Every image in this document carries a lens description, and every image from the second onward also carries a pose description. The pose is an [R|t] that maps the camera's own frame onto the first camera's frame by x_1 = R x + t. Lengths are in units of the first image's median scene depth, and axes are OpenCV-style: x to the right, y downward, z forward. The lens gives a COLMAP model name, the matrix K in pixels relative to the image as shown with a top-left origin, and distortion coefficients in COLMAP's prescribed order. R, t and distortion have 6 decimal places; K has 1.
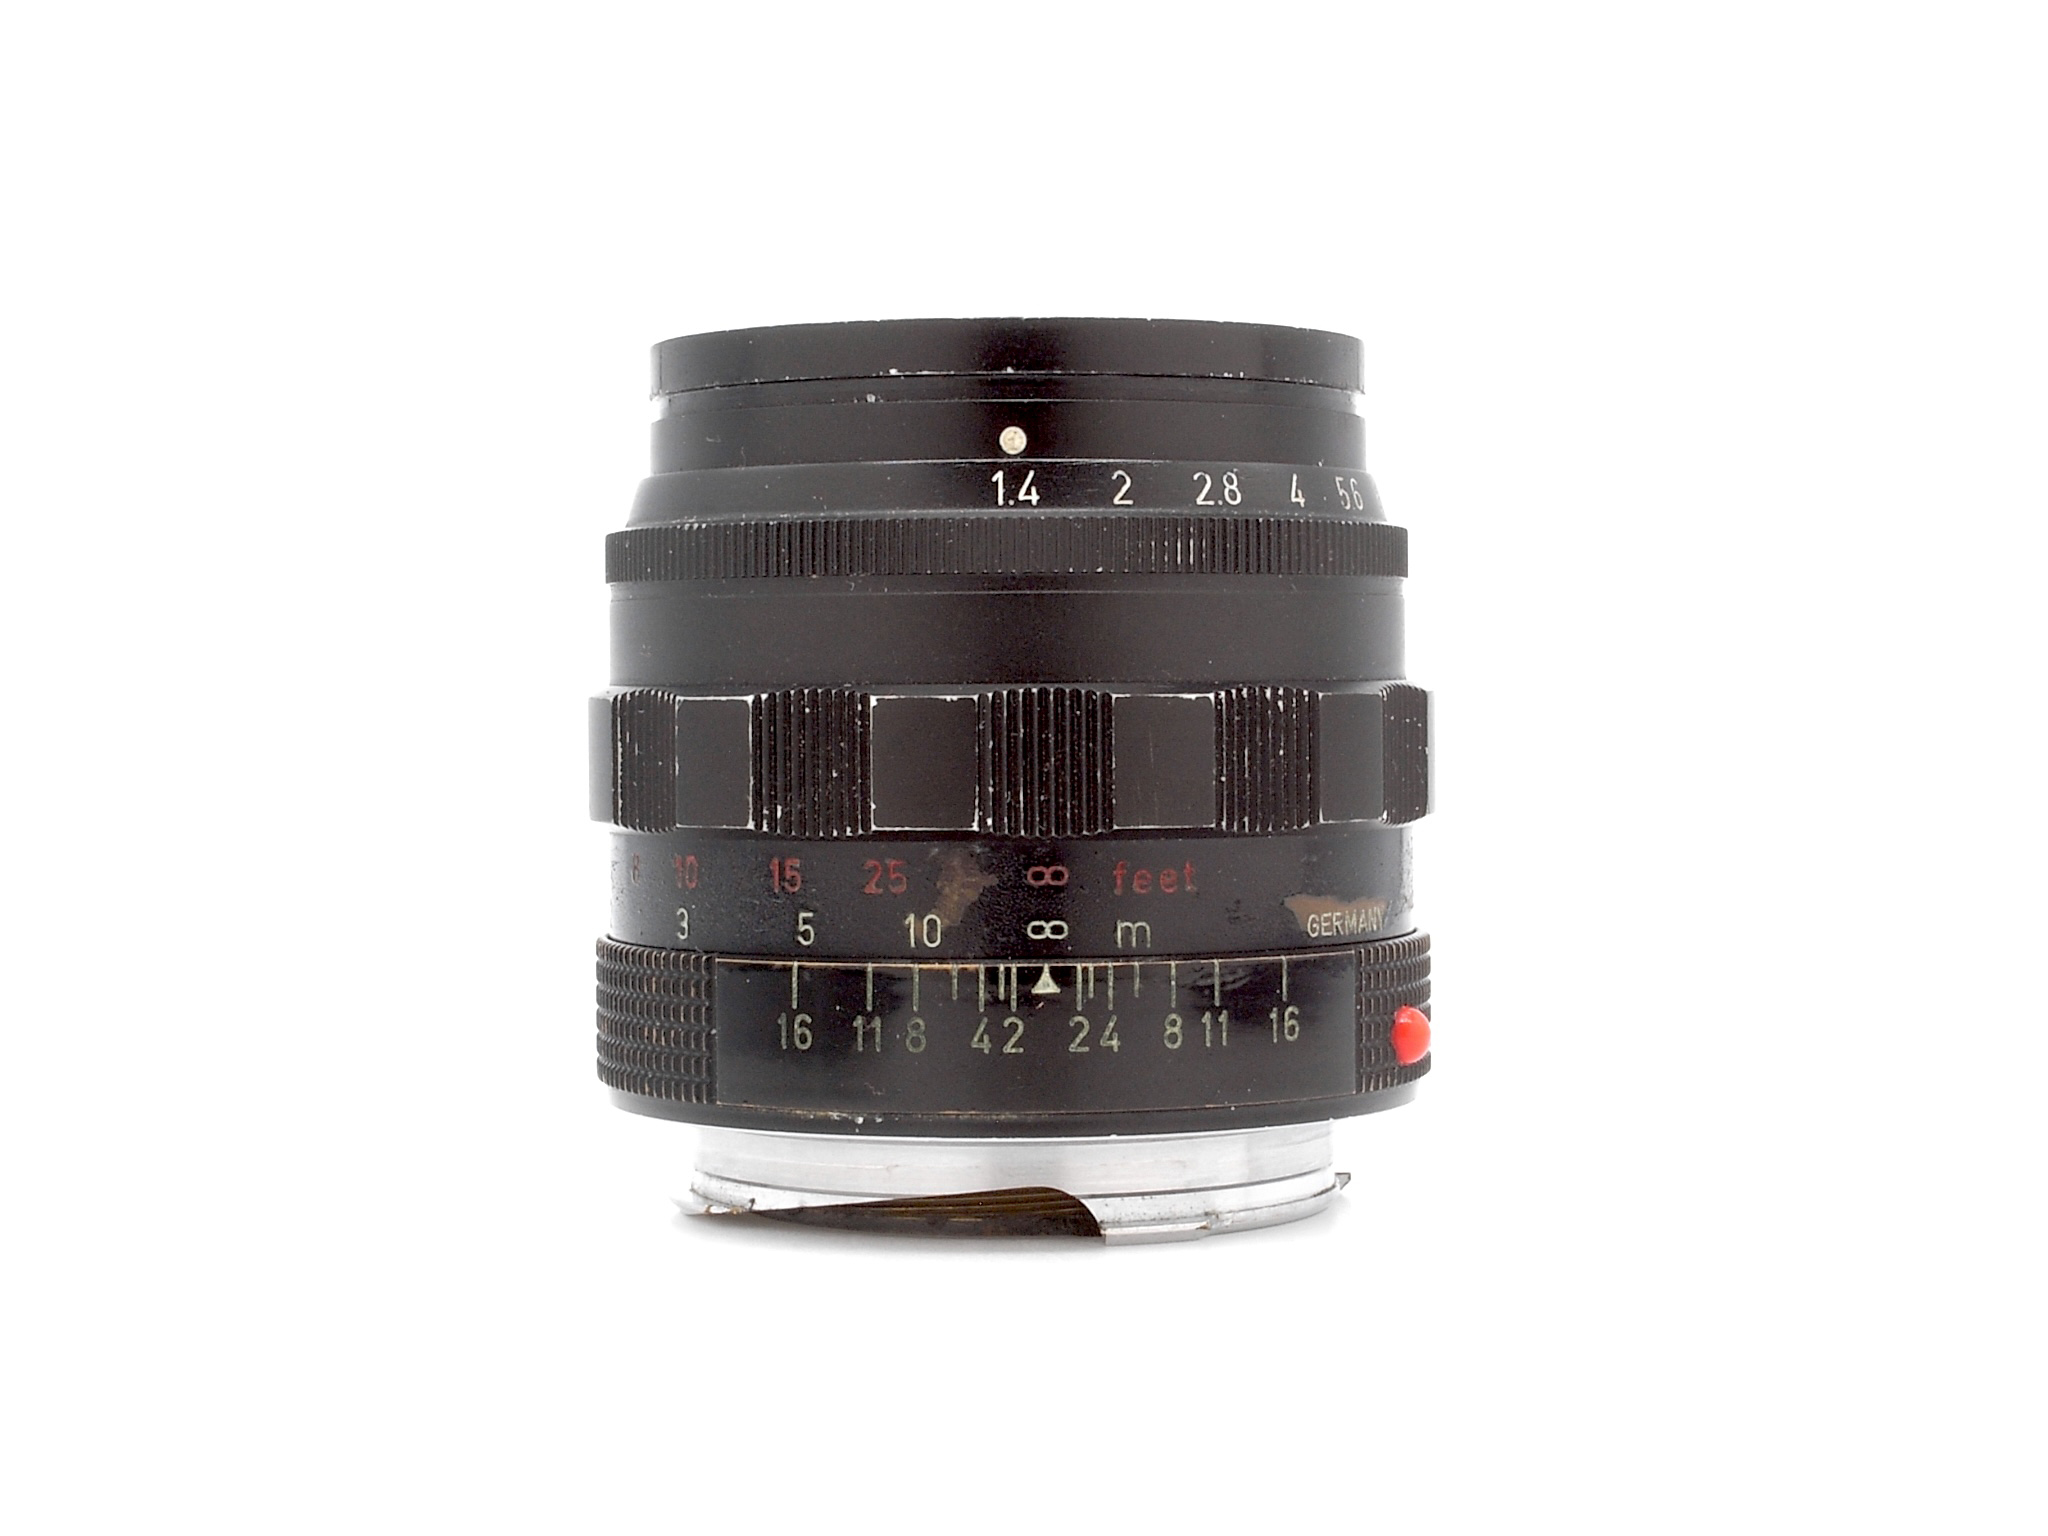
lens RADIAL K [[3714.0, 0, 984.6], [0, 3714.0, 849.7], [0, 0, 1]] dist [-0.145469, 0.000000]
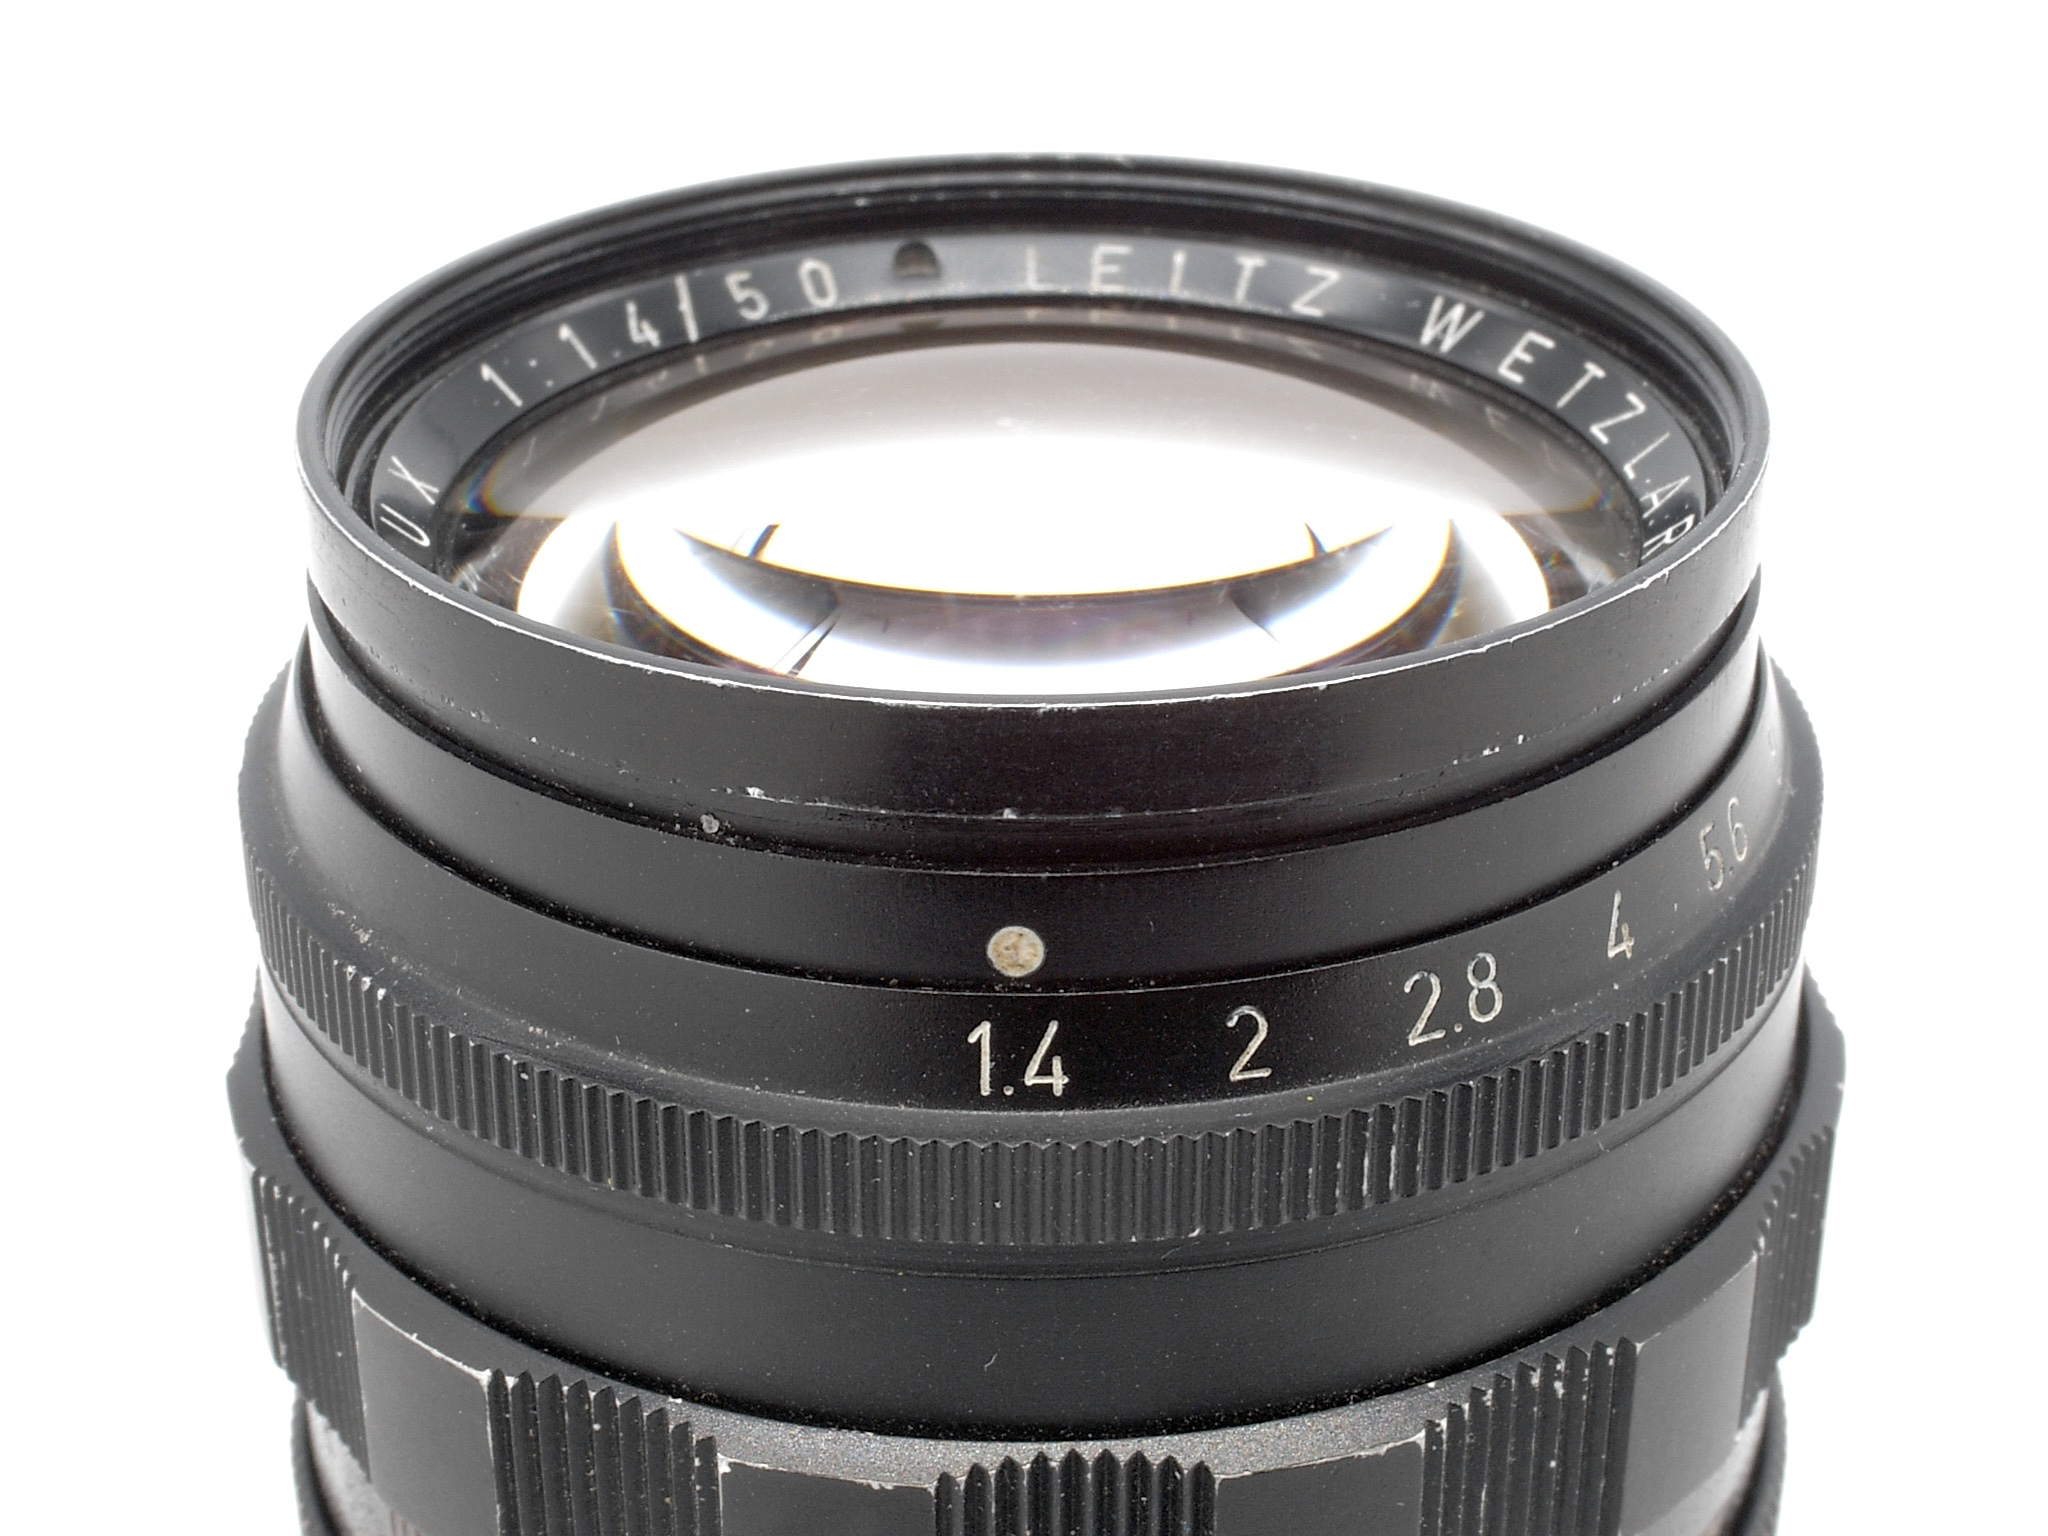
lens RADIAL K [[3714.0, 0, 1013.6], [0, 3714.0, 838.5], [0, 0, 1]] dist [-0.145469, 0.000000]
pose [[0.999625, 0.014094, -0.023496, 0.017973], [-0.003166, 0.911229, 0.411888, -0.308489], [0.027215, -0.411659, 0.910932, 0.581905]]
